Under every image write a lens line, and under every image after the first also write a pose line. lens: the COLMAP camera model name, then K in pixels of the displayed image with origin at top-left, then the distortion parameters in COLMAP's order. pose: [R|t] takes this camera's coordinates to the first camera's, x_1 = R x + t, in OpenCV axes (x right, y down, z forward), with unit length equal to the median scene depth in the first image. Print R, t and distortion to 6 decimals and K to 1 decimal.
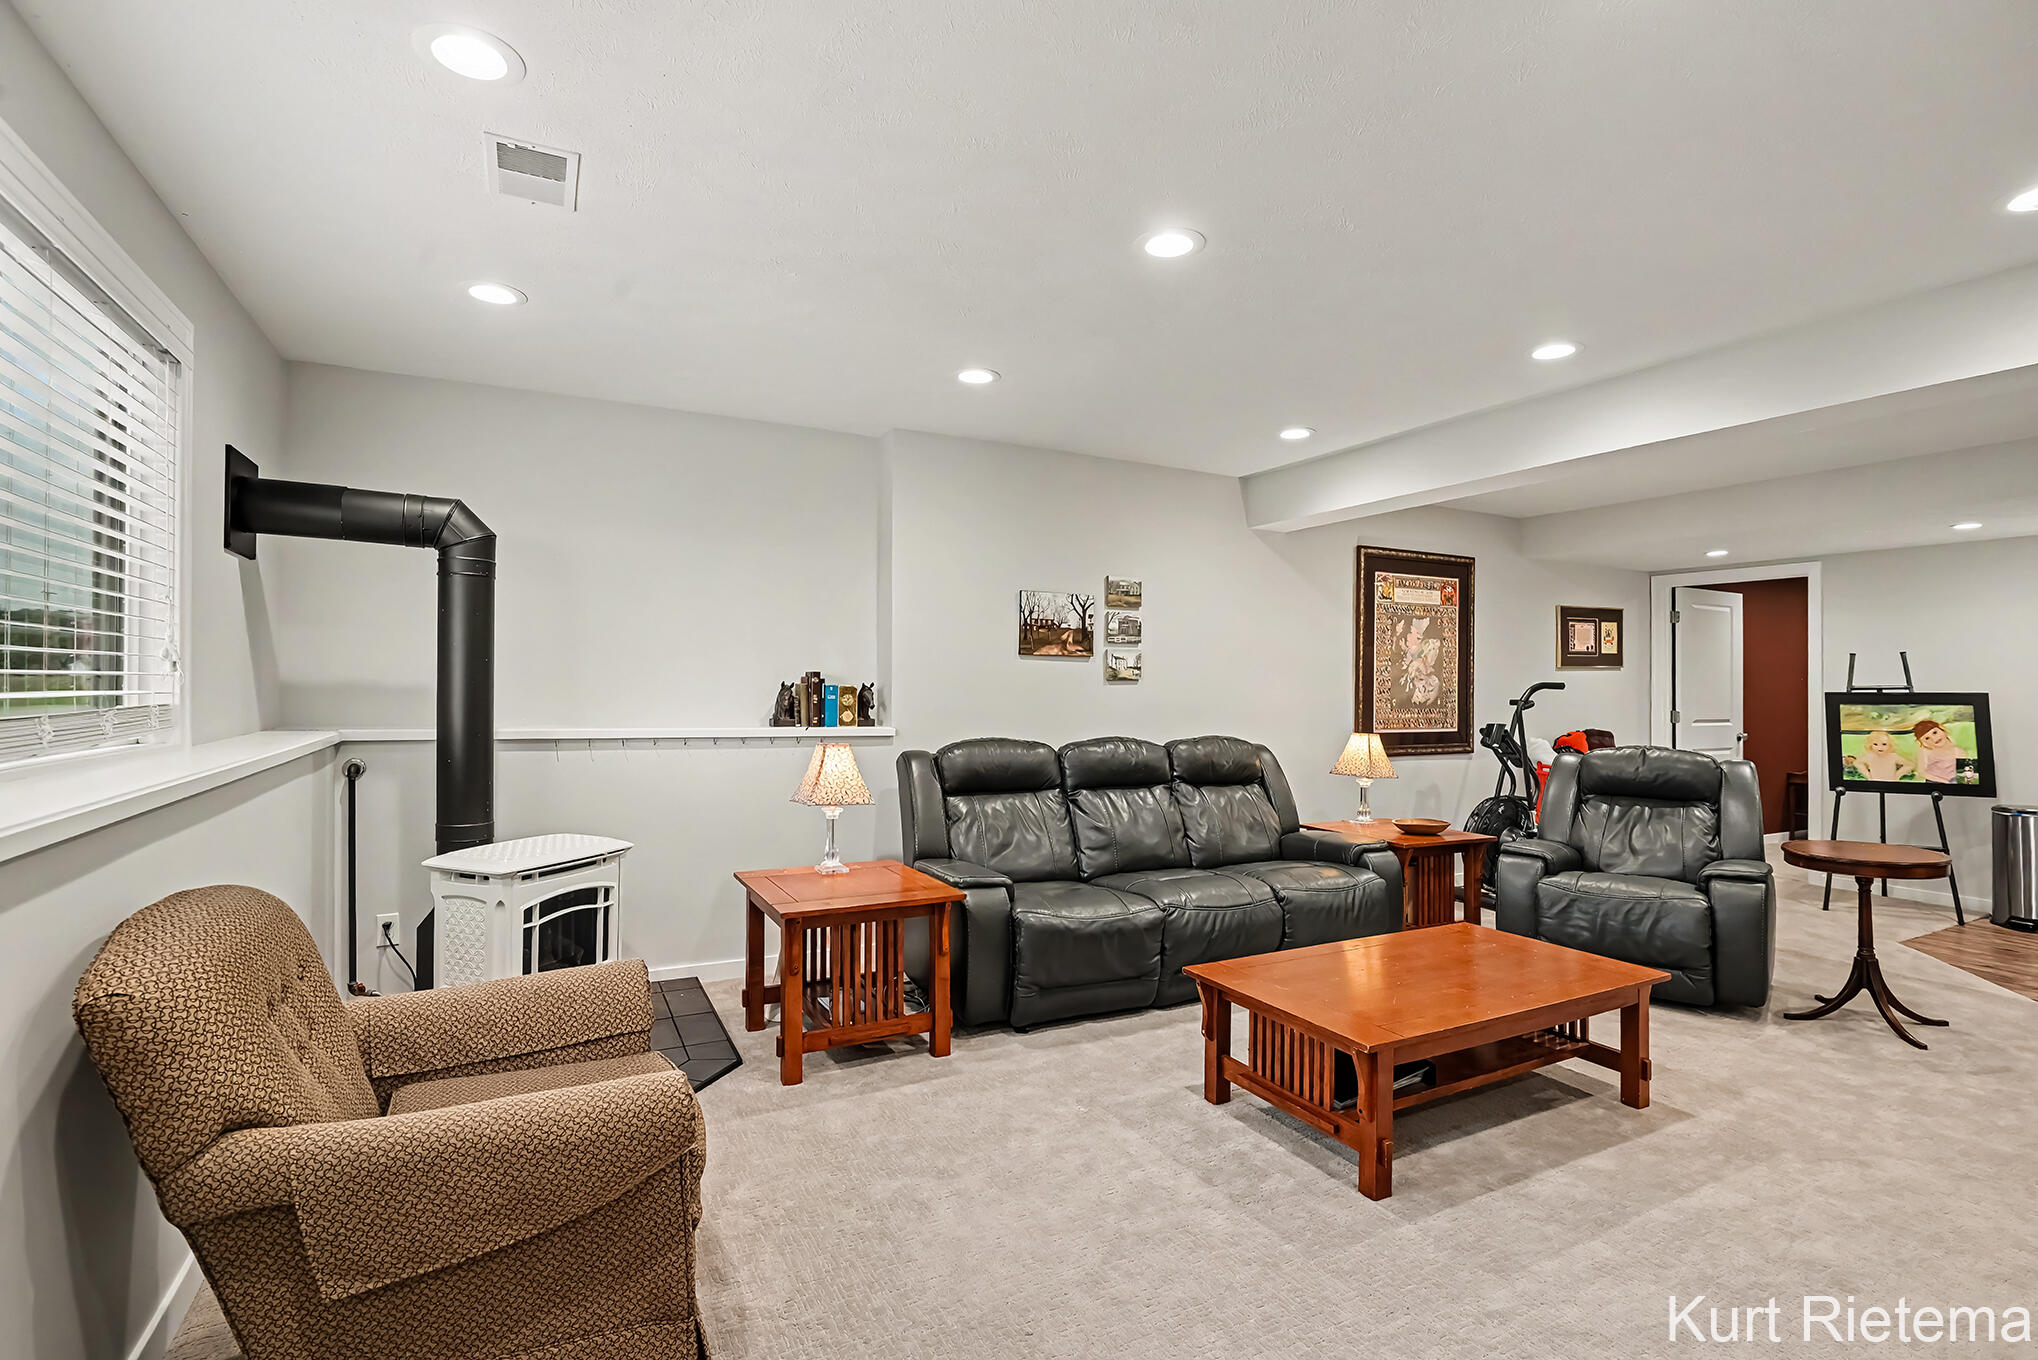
lens RADIAL K [[948.4, 0, 1019.0], [0, 948.4, 680.0], [0, 0, 1]] dist [-0.002535, -0.000232]
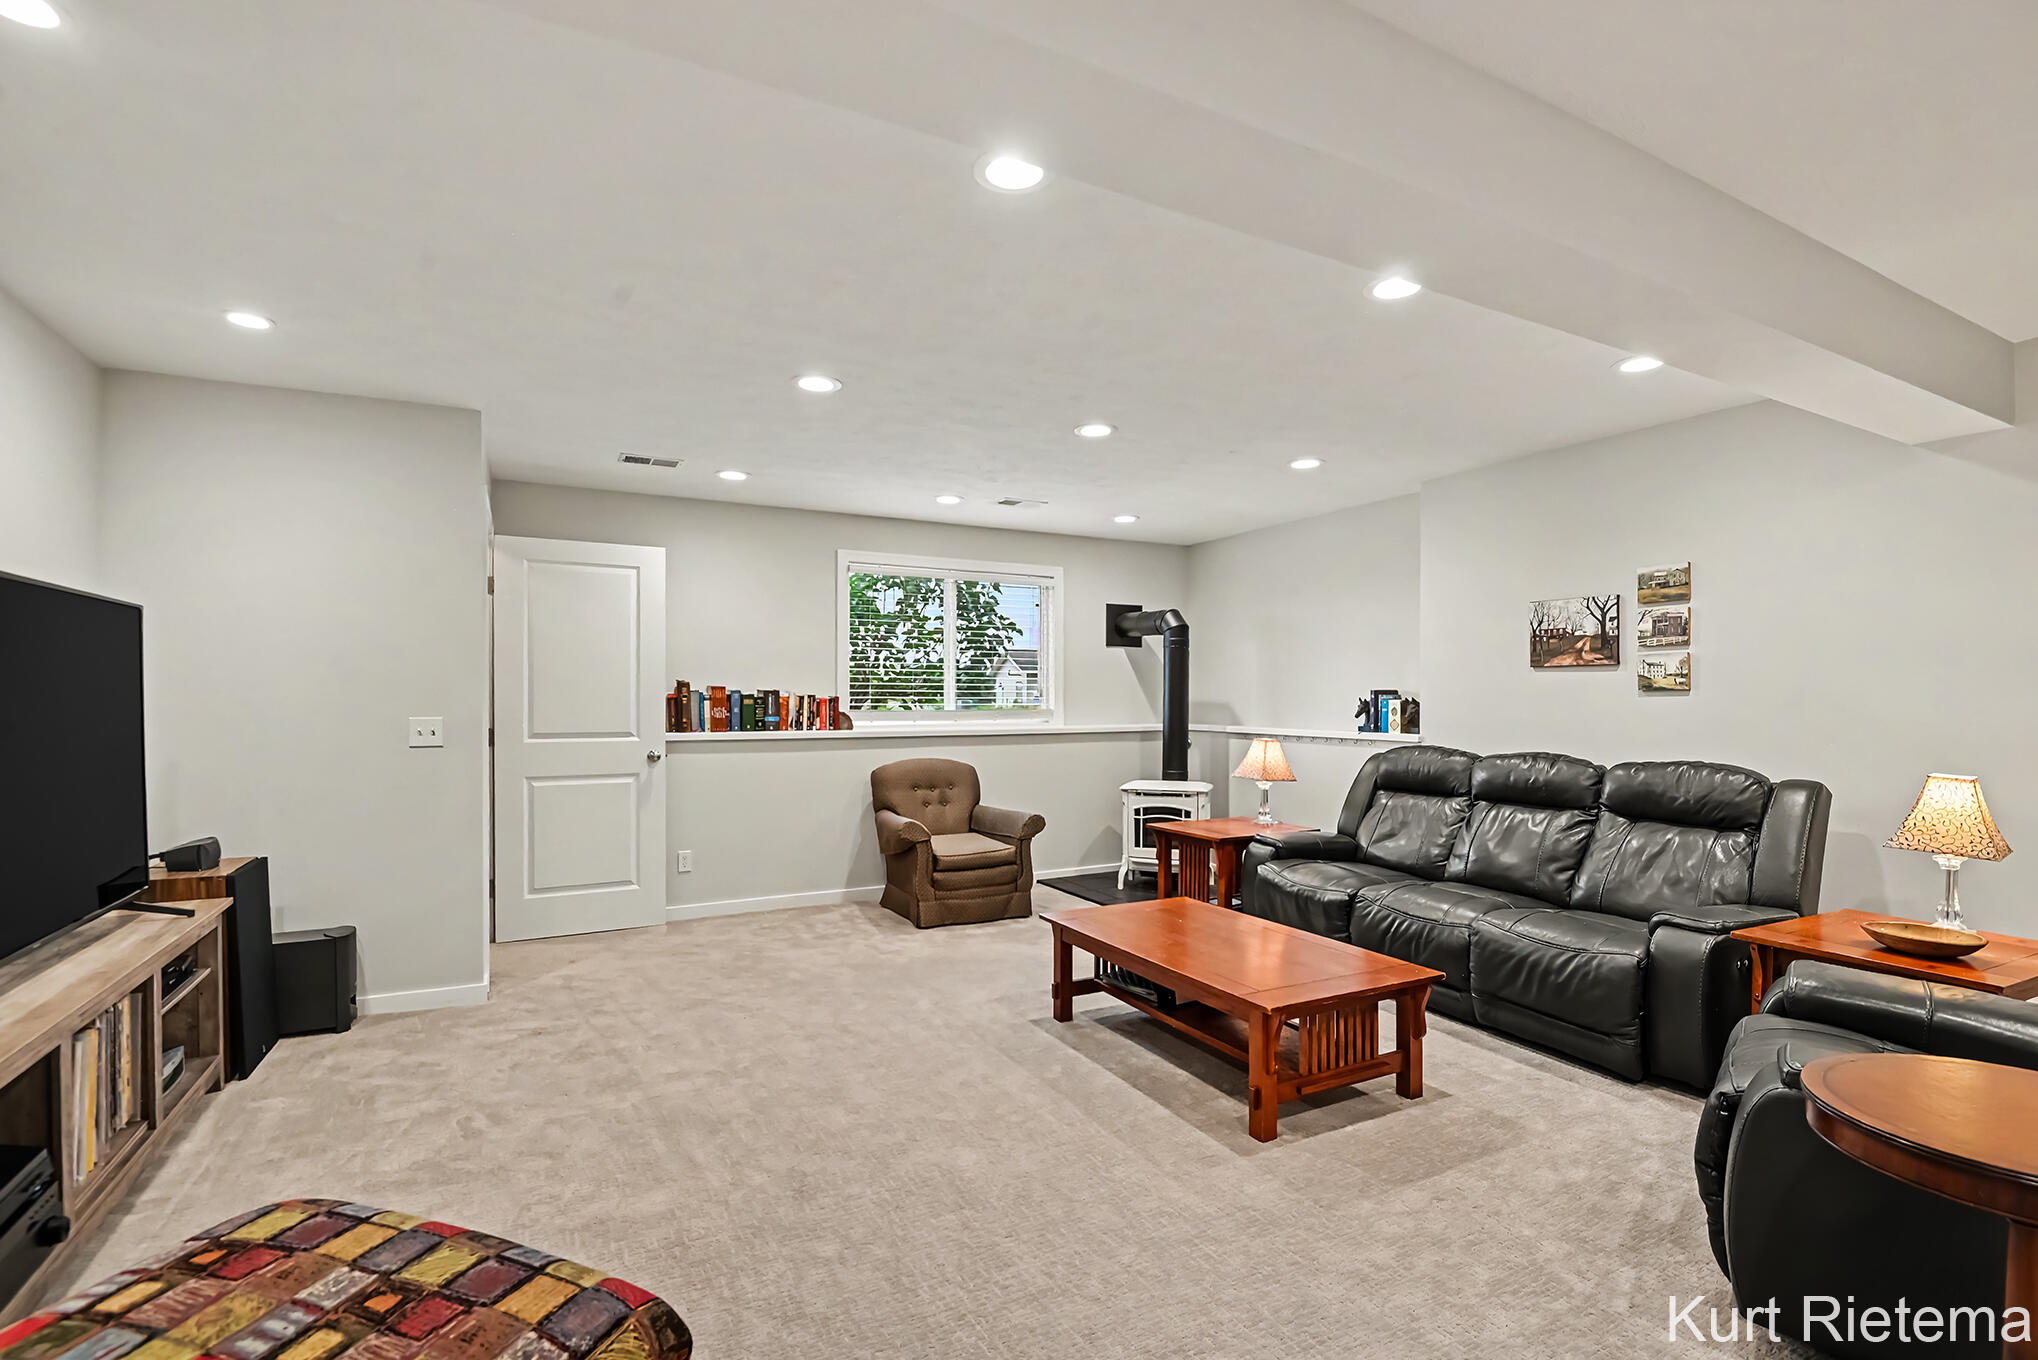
lens RADIAL K [[948.4, 0, 1019.0], [0, 948.4, 680.0], [0, 0, 1]] dist [-0.002535, -0.000232]
pose [[0.002951, -0.025872, -0.999661, 0.967330], [0.016289, 0.999534, -0.025821, 0.003475], [0.999863, -0.016207, 0.003371, 0.449341]]
